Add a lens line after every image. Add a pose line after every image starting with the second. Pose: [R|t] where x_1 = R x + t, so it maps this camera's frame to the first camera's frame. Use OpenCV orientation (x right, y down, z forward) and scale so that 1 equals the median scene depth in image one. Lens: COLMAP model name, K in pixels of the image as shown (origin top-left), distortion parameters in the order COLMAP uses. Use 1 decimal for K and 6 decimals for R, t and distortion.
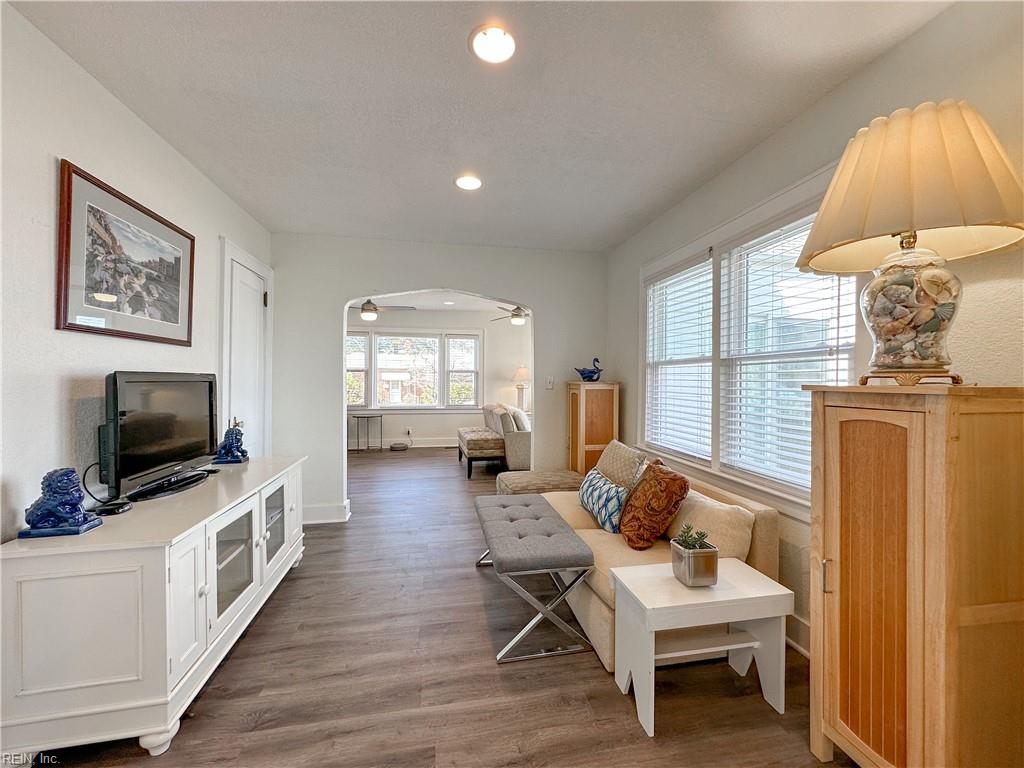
lens RADIAL K [[409.2, 0, 512.0], [0, 409.2, 384.0], [0, 0, 1]] dist [0.001914, -0.000091]
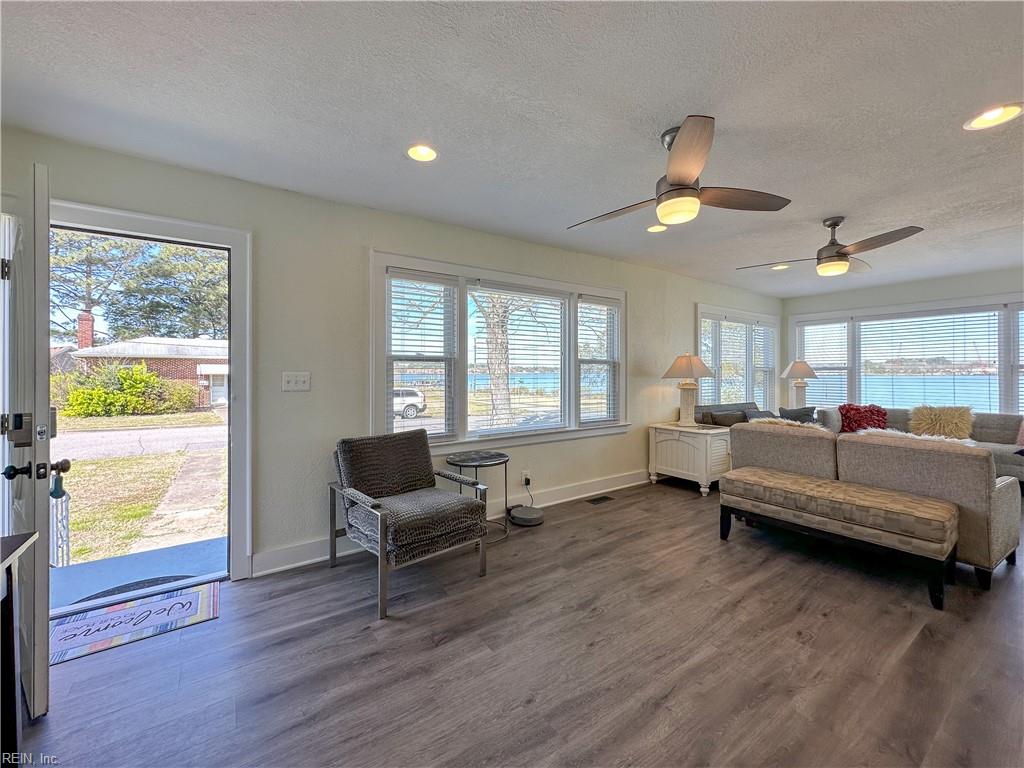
lens RADIAL K [[409.2, 0, 512.0], [0, 409.2, 384.0], [0, 0, 1]] dist [0.001914, -0.000091]
pose [[0.916661, -0.021522, 0.399085, -0.458037], [0.013364, 0.999641, 0.023213, -0.013917], [-0.399441, -0.015945, 0.916620, 0.525416]]
